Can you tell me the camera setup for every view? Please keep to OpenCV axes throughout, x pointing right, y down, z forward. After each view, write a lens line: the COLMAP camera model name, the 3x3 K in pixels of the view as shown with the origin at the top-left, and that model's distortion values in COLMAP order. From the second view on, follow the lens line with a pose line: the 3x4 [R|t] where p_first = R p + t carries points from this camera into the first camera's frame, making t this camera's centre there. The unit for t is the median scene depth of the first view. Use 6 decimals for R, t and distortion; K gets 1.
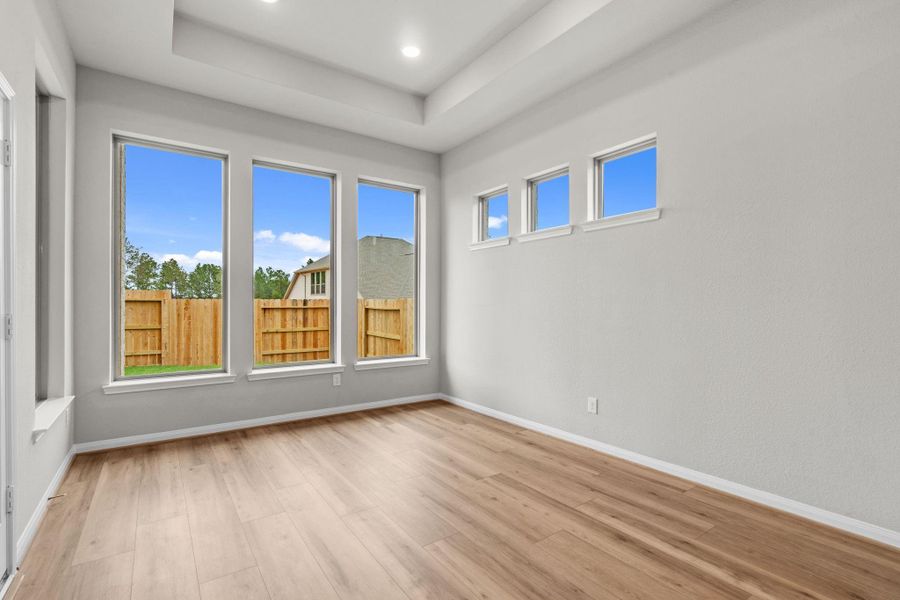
lens RADIAL K [[412.7, 0, 449.3], [0, 412.7, 305.5], [0, 0, 1]] dist [-0.000441, -0.000071]
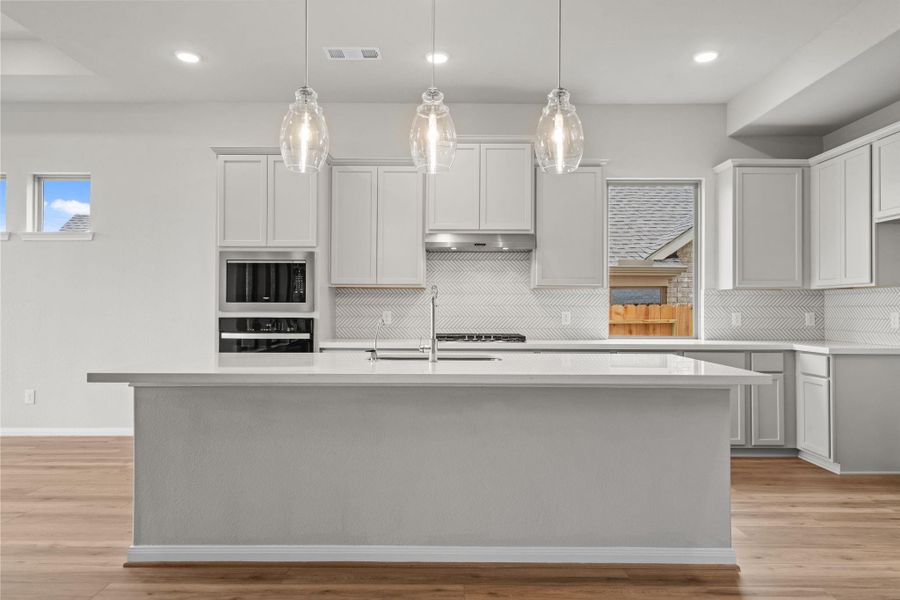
lens RADIAL K [[579.7, 0, 448.1], [0, 579.7, 298.3], [0, 0, 1]] dist [0.004118, -0.000154]
pose [[0.575038, 0.013440, 0.818016, -0.196873], [0.000267, 0.999862, -0.016615, 0.001635], [-0.818126, 0.009773, 0.574955, -0.561788]]
